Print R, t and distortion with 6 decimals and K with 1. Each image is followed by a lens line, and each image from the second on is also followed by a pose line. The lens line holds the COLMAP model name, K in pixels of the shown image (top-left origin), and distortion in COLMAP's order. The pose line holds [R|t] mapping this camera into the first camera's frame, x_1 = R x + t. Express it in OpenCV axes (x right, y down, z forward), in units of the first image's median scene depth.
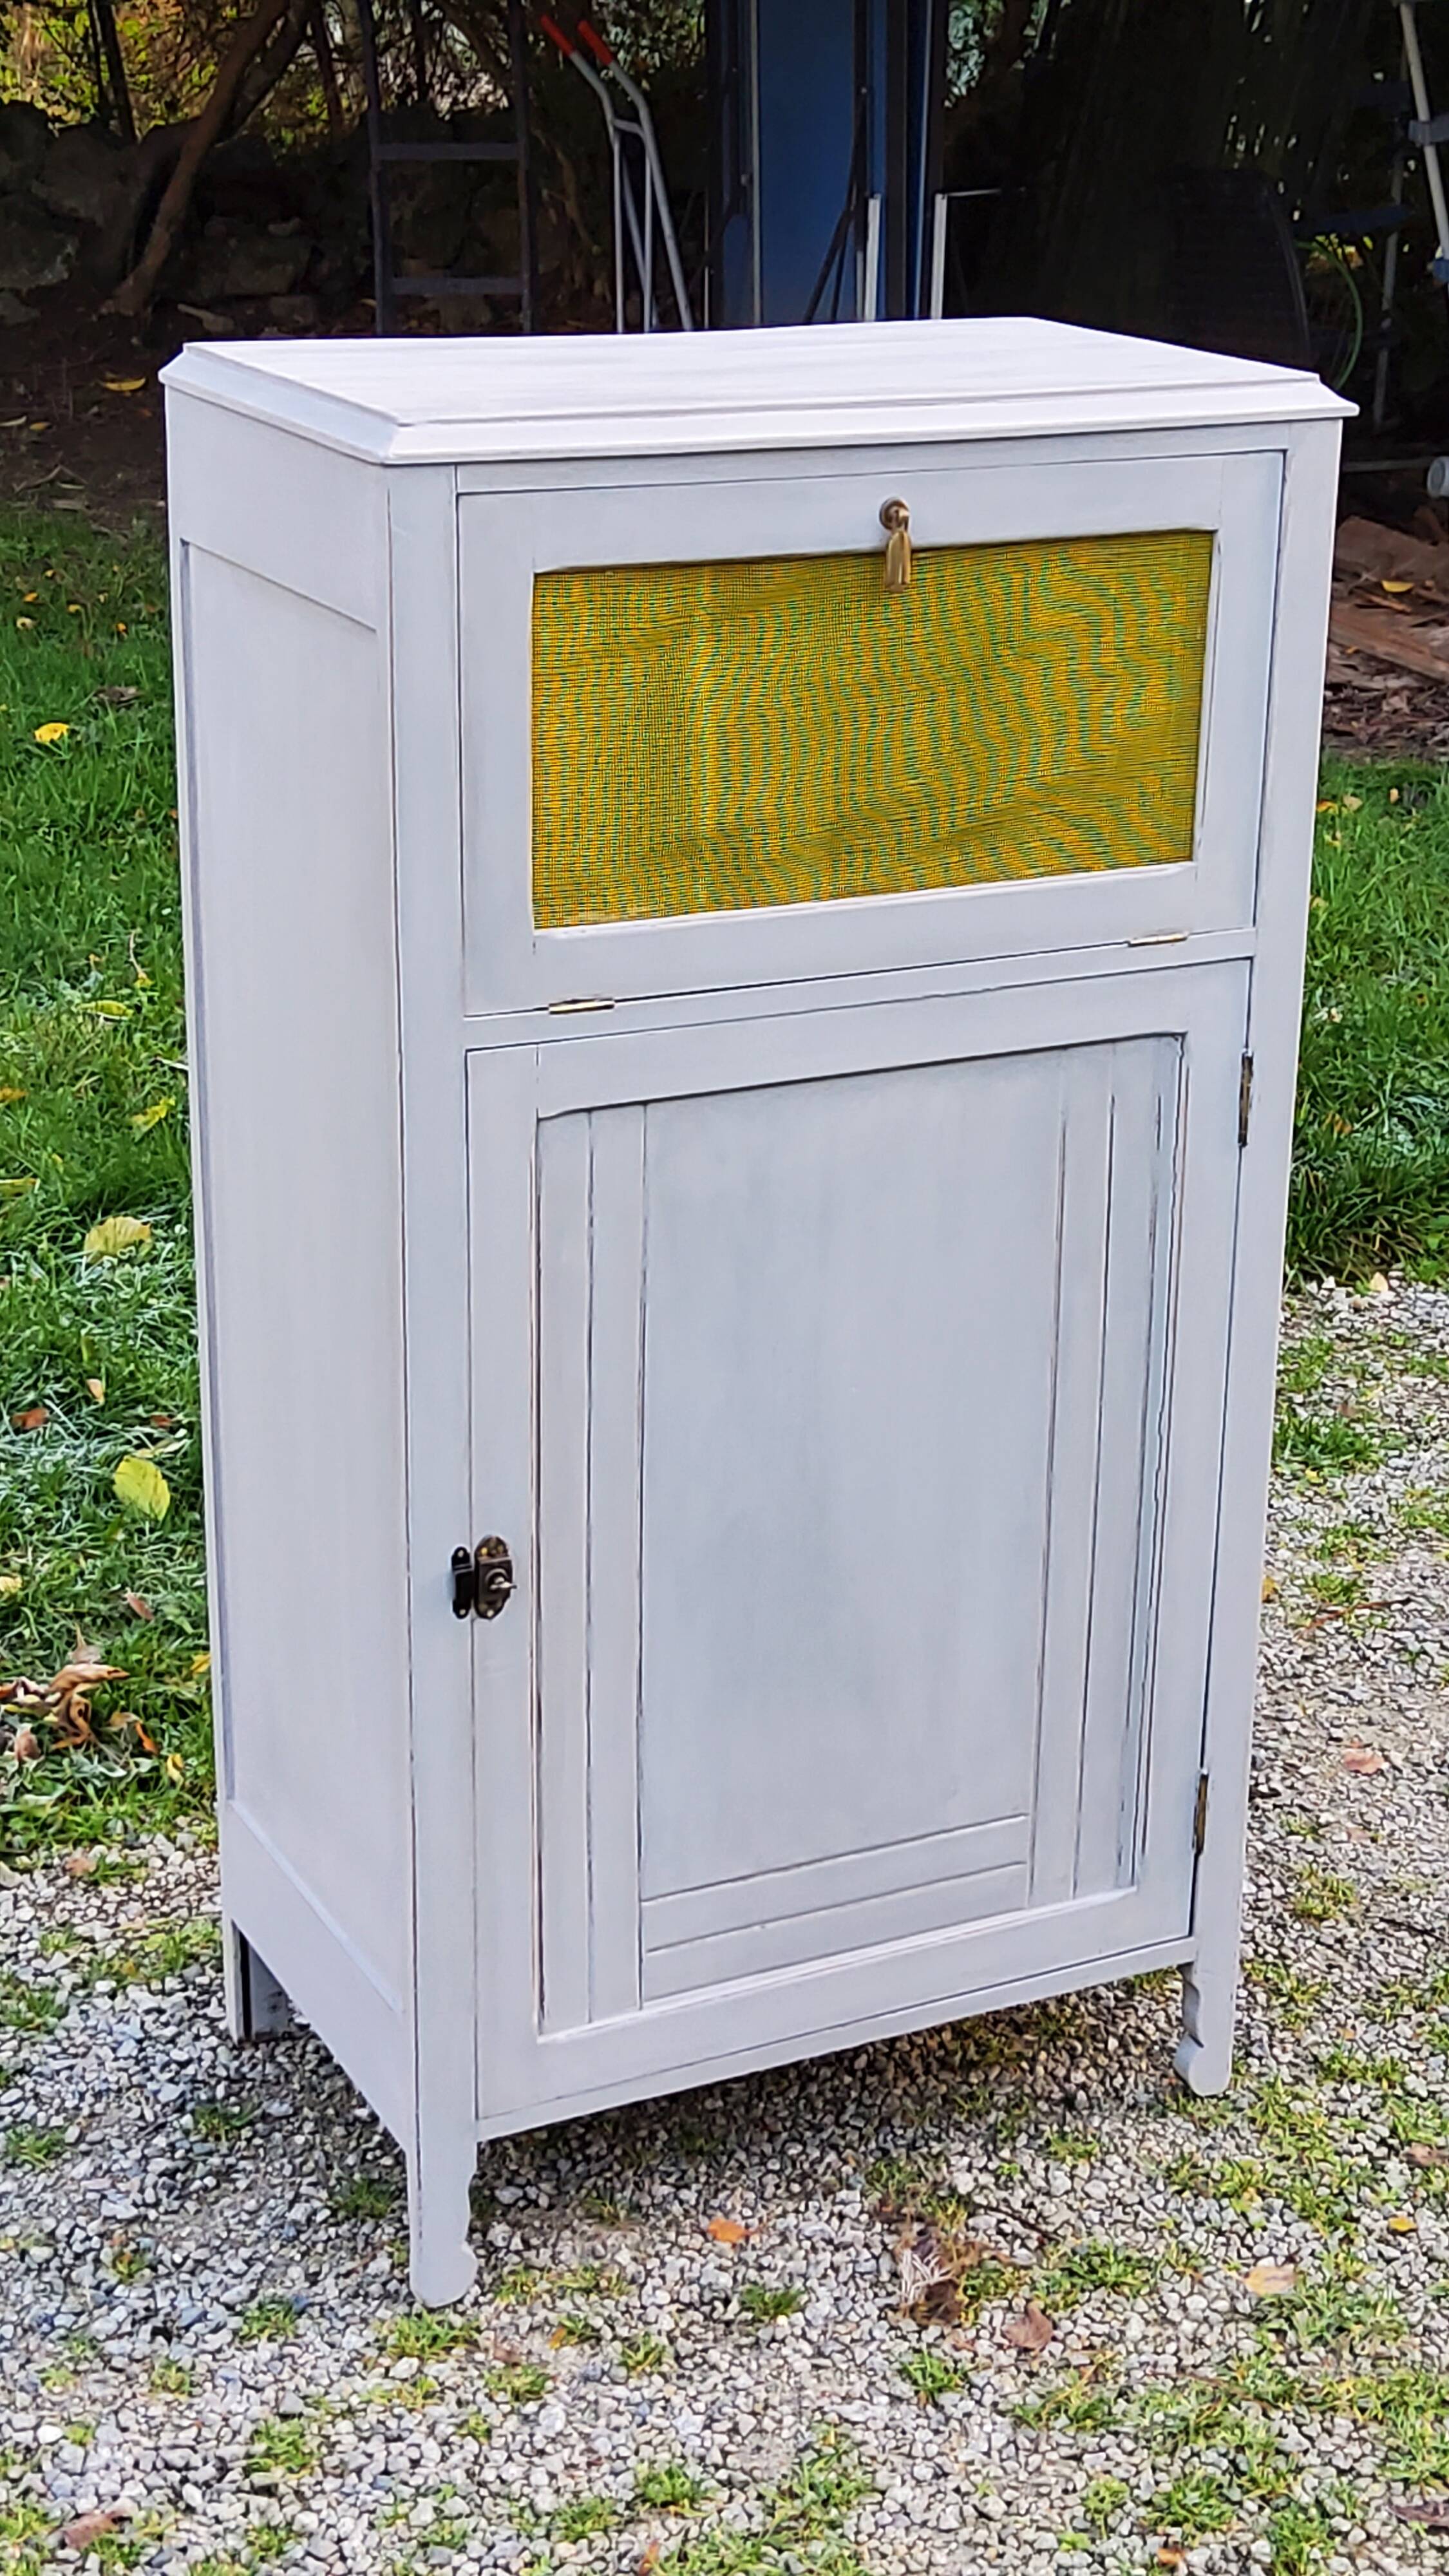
lens RADIAL K [[3806.9, 0, 738.4], [0, 3806.9, 1265.7], [0, 0, 1]] dist [0.203600, -0.599057]
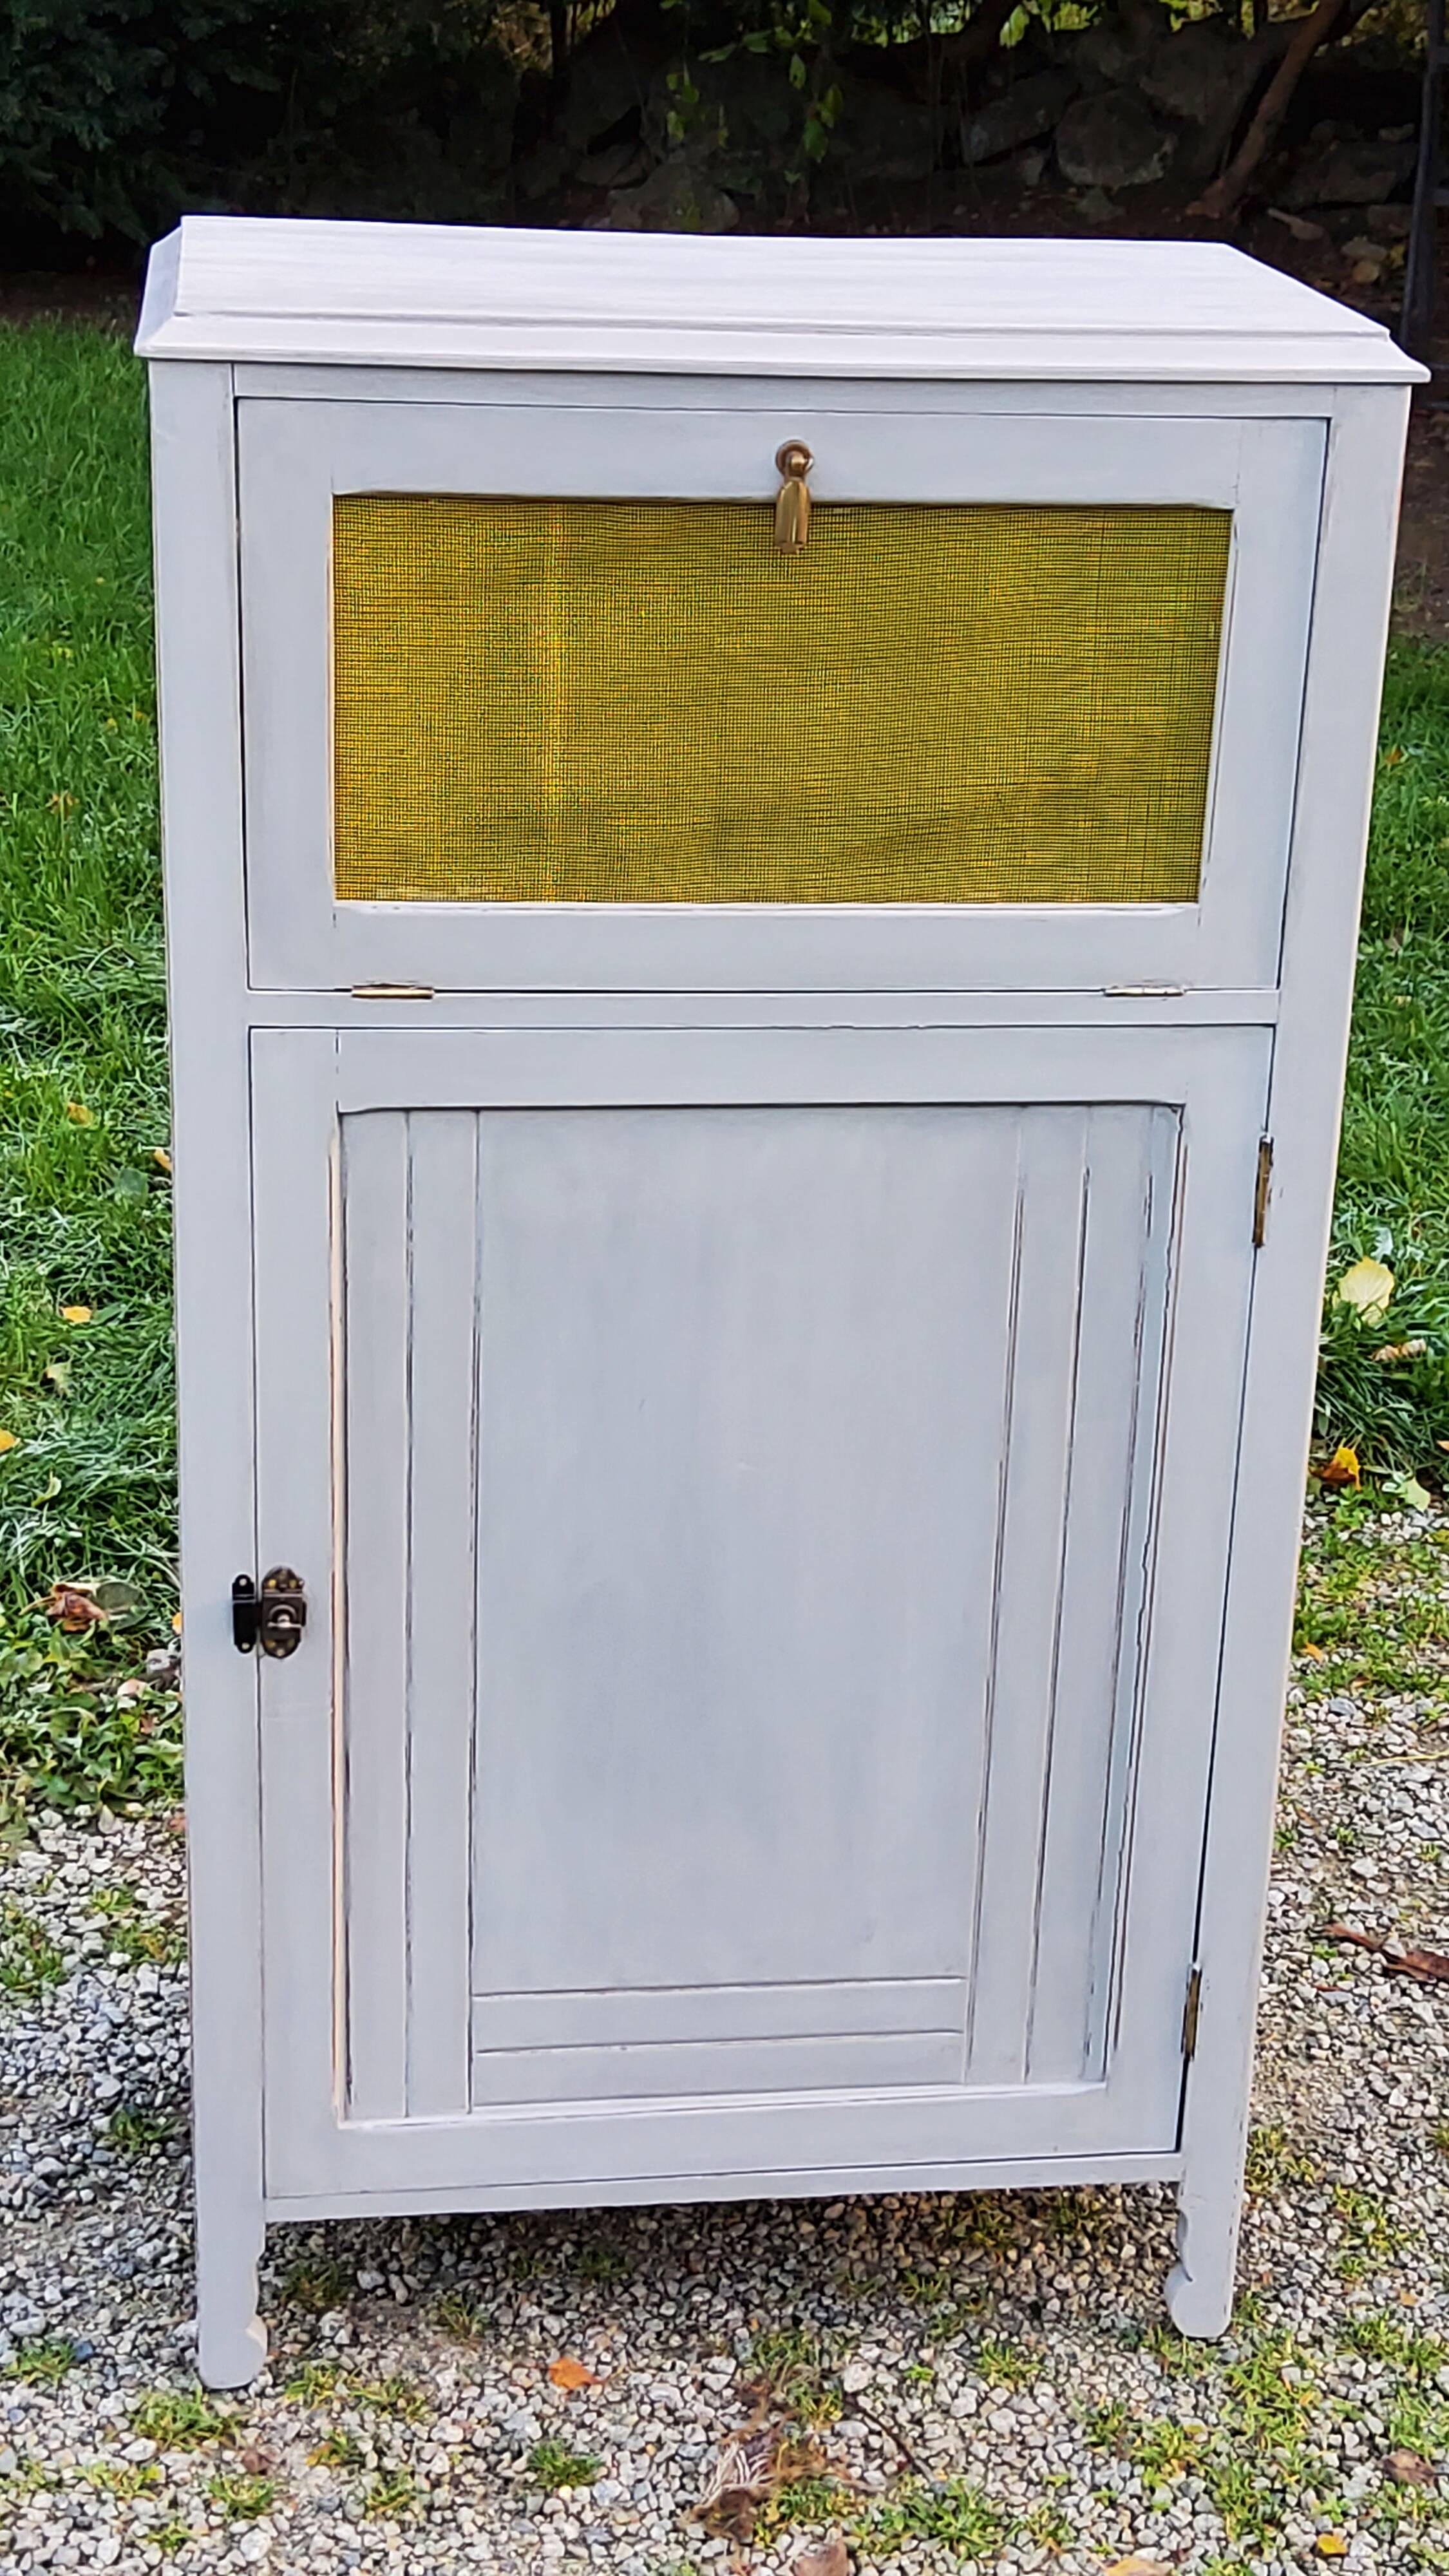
lens RADIAL K [[3806.9, 0, 738.4], [0, 3806.9, 1265.7], [0, 0, 1]] dist [0.203600, -0.599057]
pose [[0.943566, 0.136484, -0.301752, 0.264861], [-0.129688, 0.990642, 0.042543, -0.046006], [0.304735, -0.001008, 0.952437, 0.158494]]
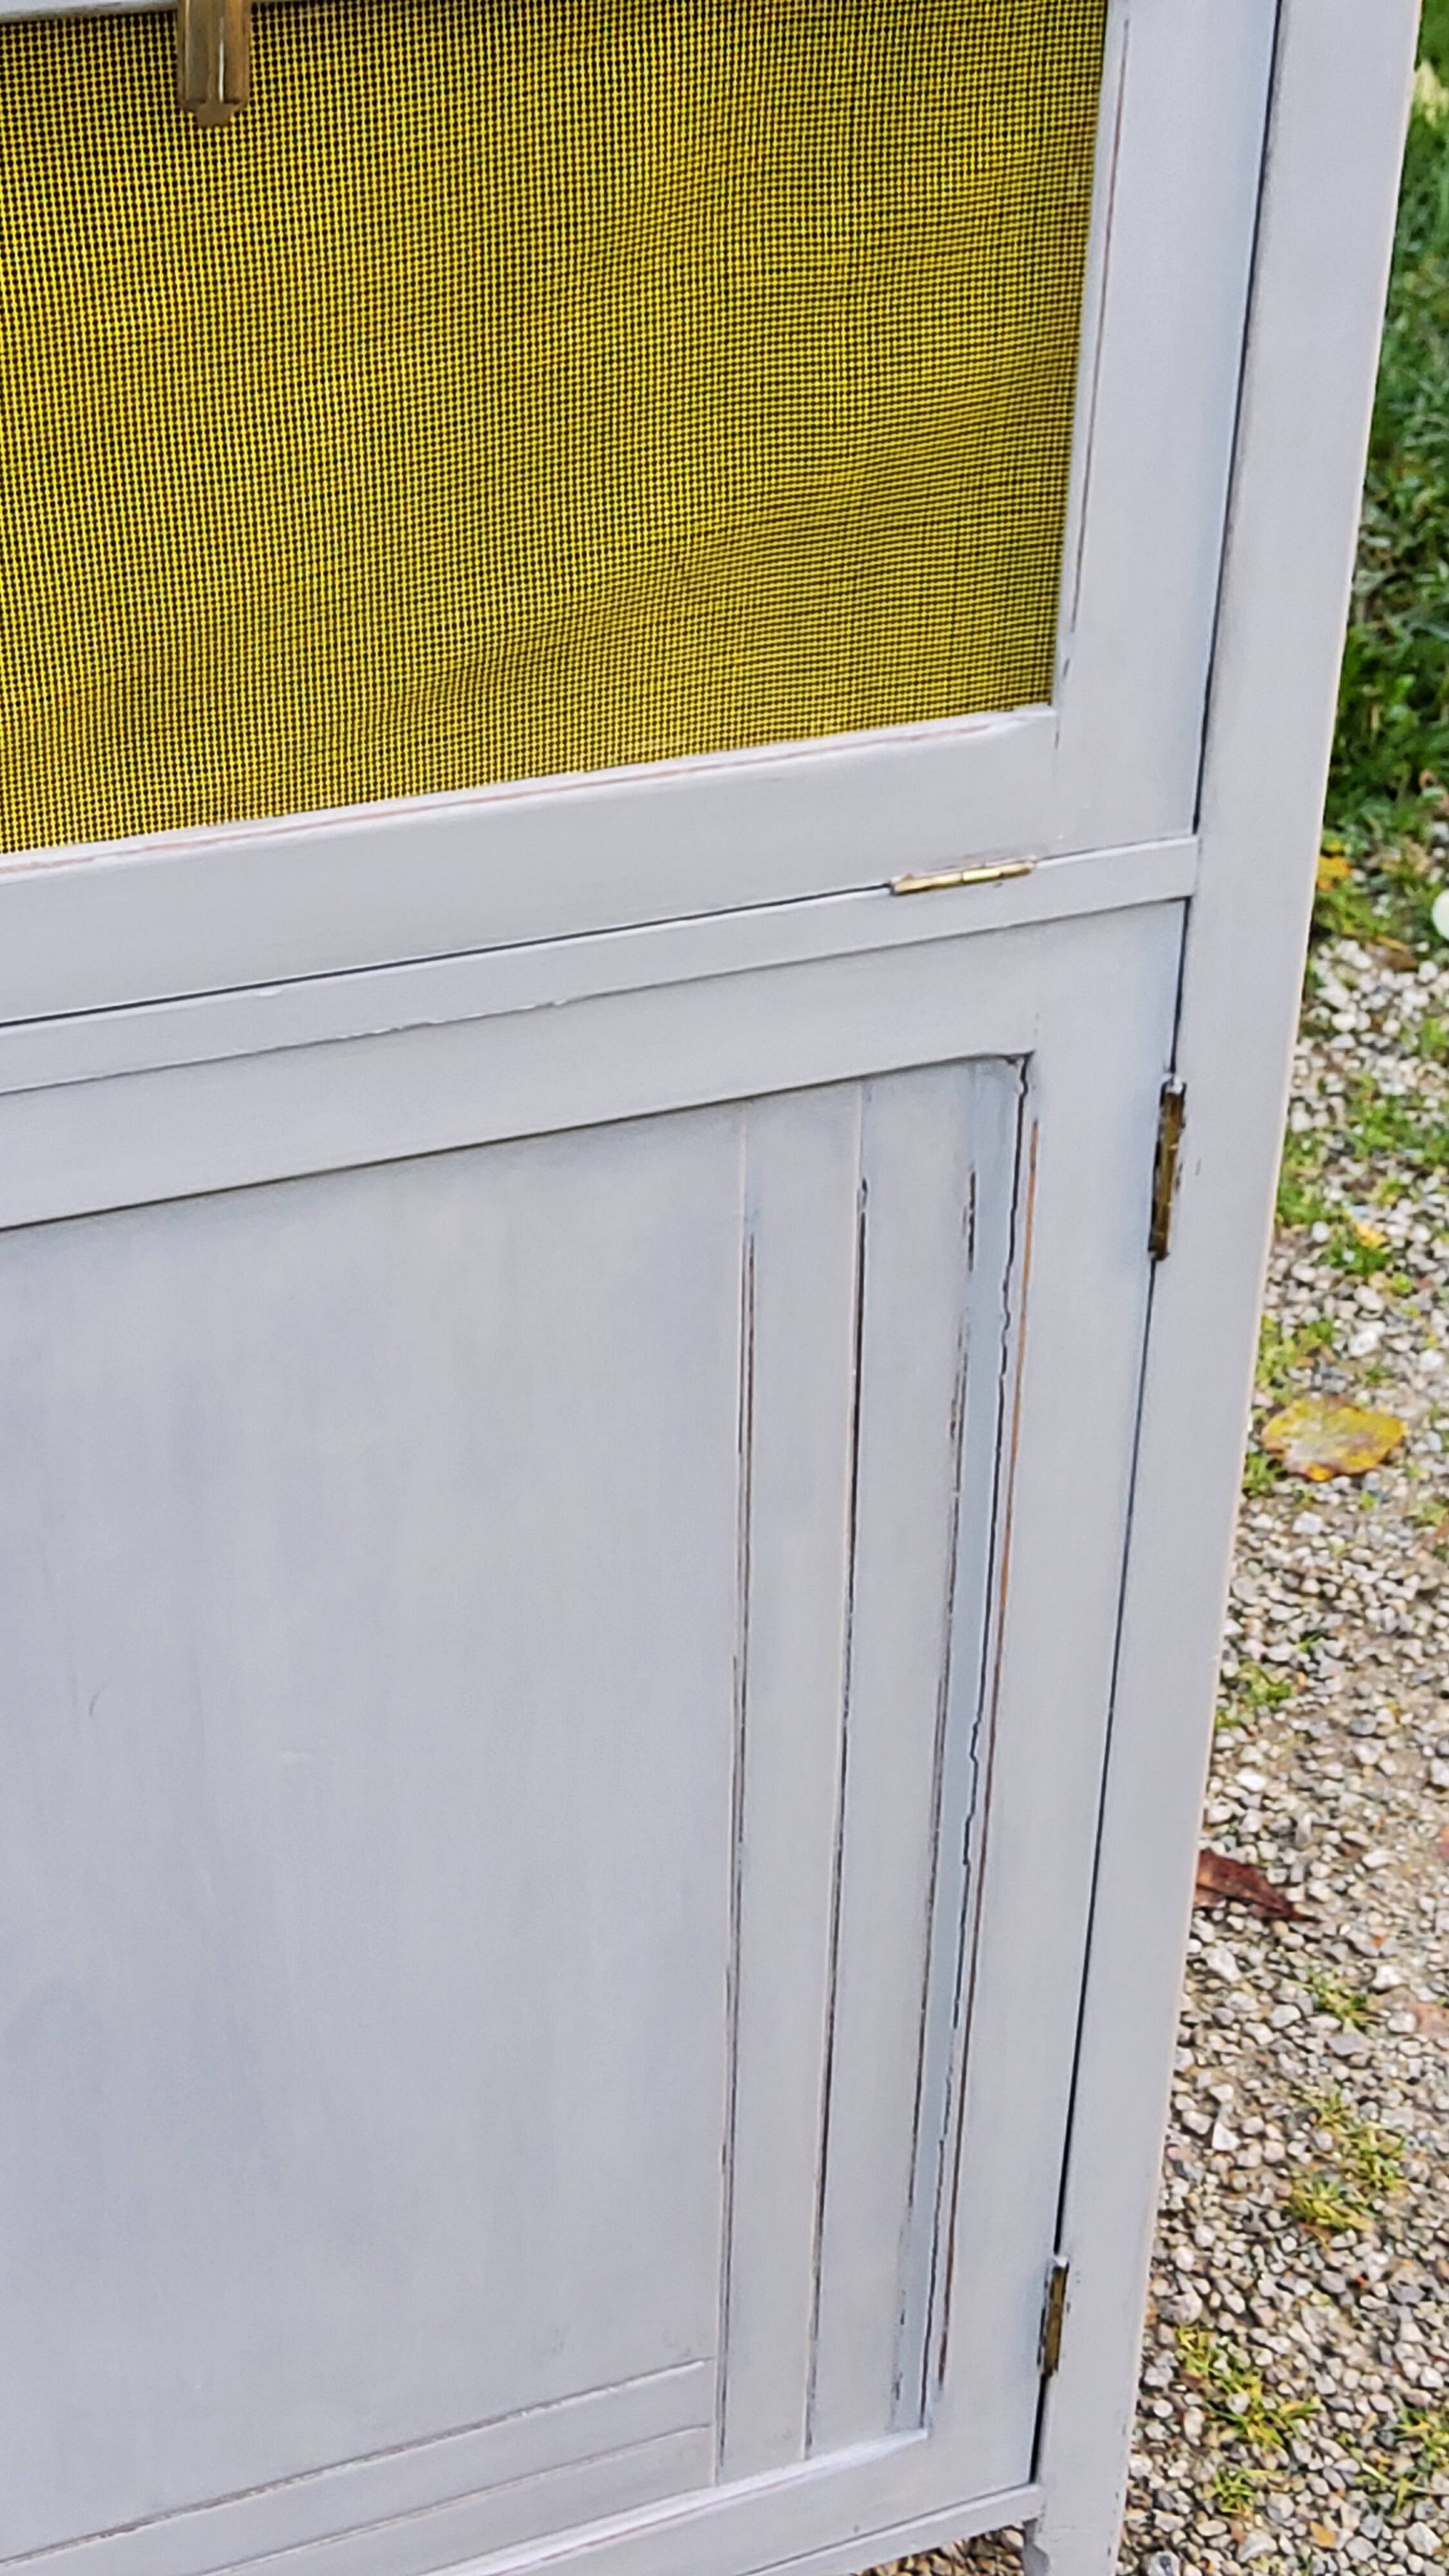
lens RADIAL K [[3830.7, 0, 713.7], [0, 3830.7, 1257.7], [0, 0, 1]] dist [0.183856, -0.558001]
pose [[0.992283, 0.067980, -0.103694, 0.124201], [-0.038980, 0.964934, 0.259581, -0.145740], [0.117704, -0.253536, 0.960138, 0.514723]]
